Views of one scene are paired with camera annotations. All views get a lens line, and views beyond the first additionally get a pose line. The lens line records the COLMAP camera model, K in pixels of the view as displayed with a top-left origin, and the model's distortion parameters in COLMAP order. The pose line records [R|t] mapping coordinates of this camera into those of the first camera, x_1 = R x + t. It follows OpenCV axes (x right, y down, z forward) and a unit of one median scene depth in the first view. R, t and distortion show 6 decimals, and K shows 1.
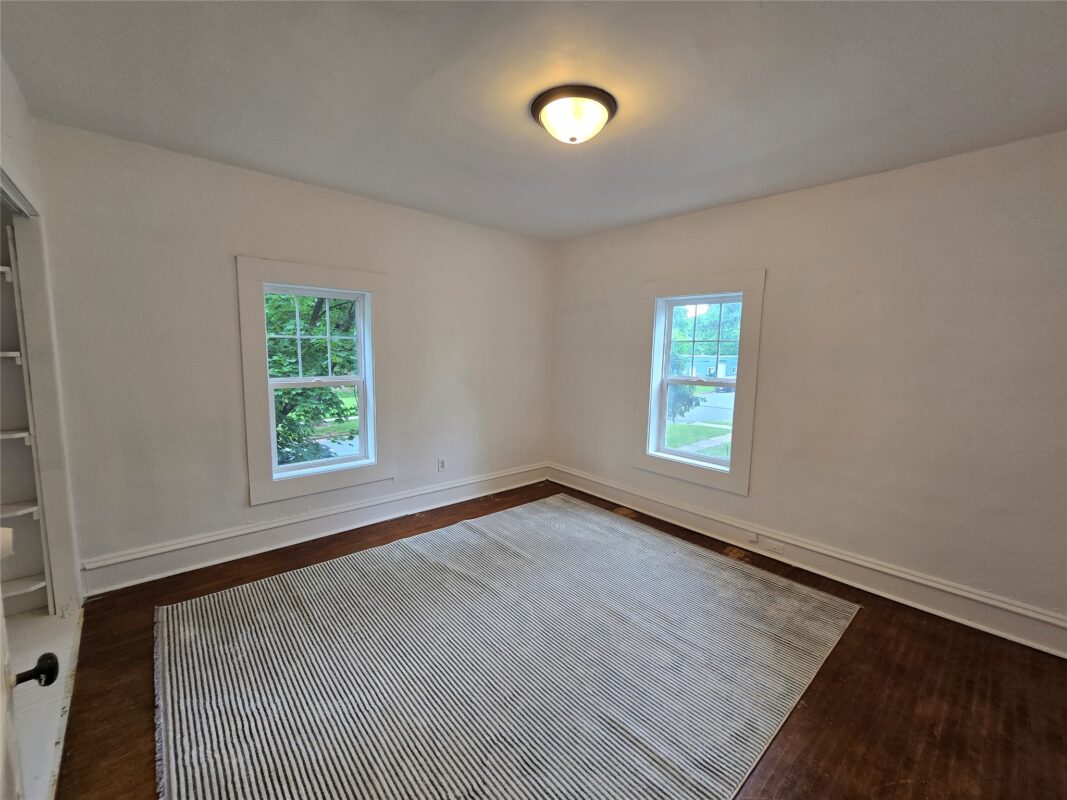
lens RADIAL K [[434.7, 0, 522.5], [0, 434.7, 400.0], [0, 0, 1]] dist [-0.004351, -0.000316]
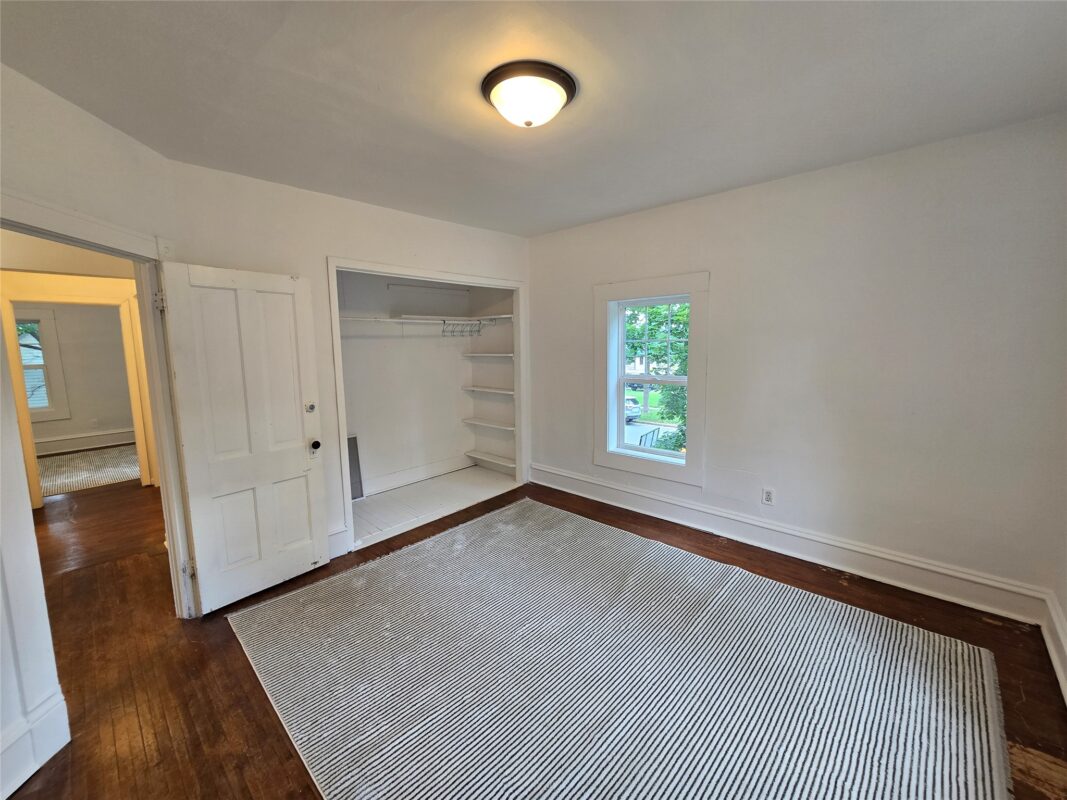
lens RADIAL K [[434.7, 0, 532.4], [0, 434.7, 398.4], [0, 0, 1]] dist [-0.004351, -0.000316]
pose [[0.100772, 0.108354, -0.988992, 0.585042], [-0.101691, 0.989967, 0.098100, -0.066823], [0.989699, 0.090685, 0.110780, 0.523179]]
